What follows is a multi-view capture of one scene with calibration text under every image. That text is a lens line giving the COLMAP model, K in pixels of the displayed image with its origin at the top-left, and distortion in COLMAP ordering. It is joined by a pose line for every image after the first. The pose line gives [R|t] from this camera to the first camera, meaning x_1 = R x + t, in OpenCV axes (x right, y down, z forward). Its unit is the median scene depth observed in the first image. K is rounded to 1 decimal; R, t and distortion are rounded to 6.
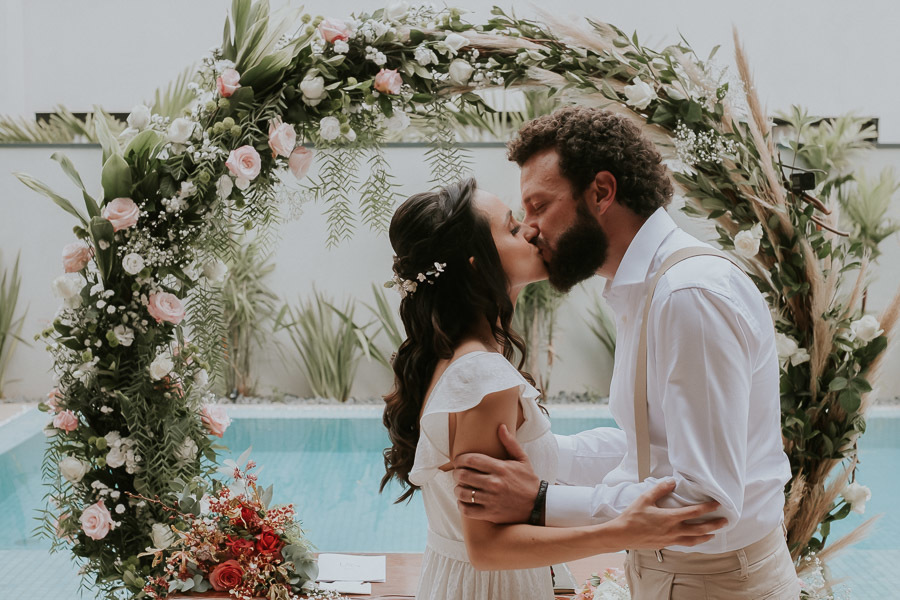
lens RADIAL K [[1584.8, 0, 451.7], [0, 1584.8, 318.2], [0, 0, 1]] dist [-0.036067, 0.133447]
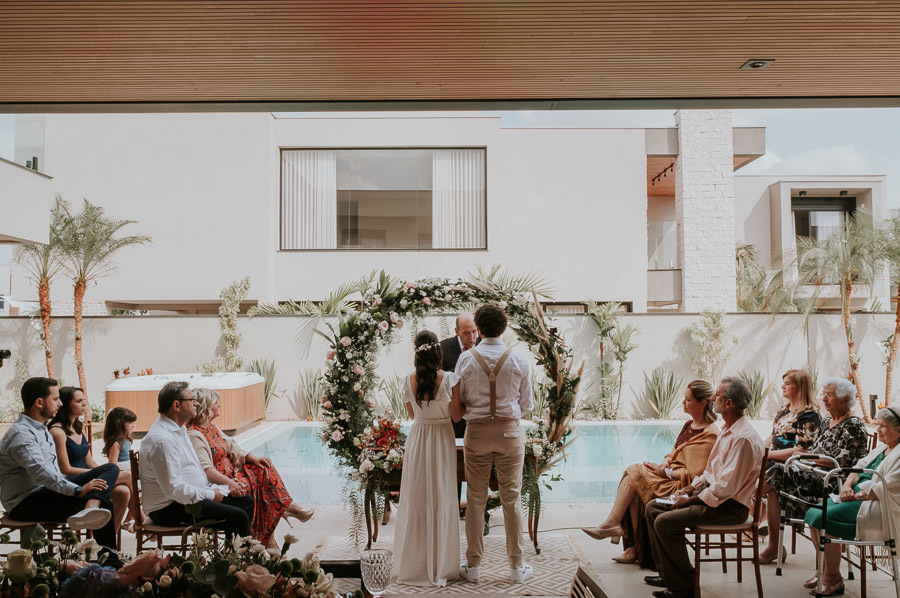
lens RADIAL K [[776.2, 0, 450.0], [0, 776.2, 299.0], [0, 0, 1]] dist [-0.006412, -0.001094]
pose [[0.999964, -0.005429, -0.006514, 0.018978], [0.004584, 0.992347, -0.123398, 0.046784], [0.007134, 0.123364, 0.992336, -0.606992]]
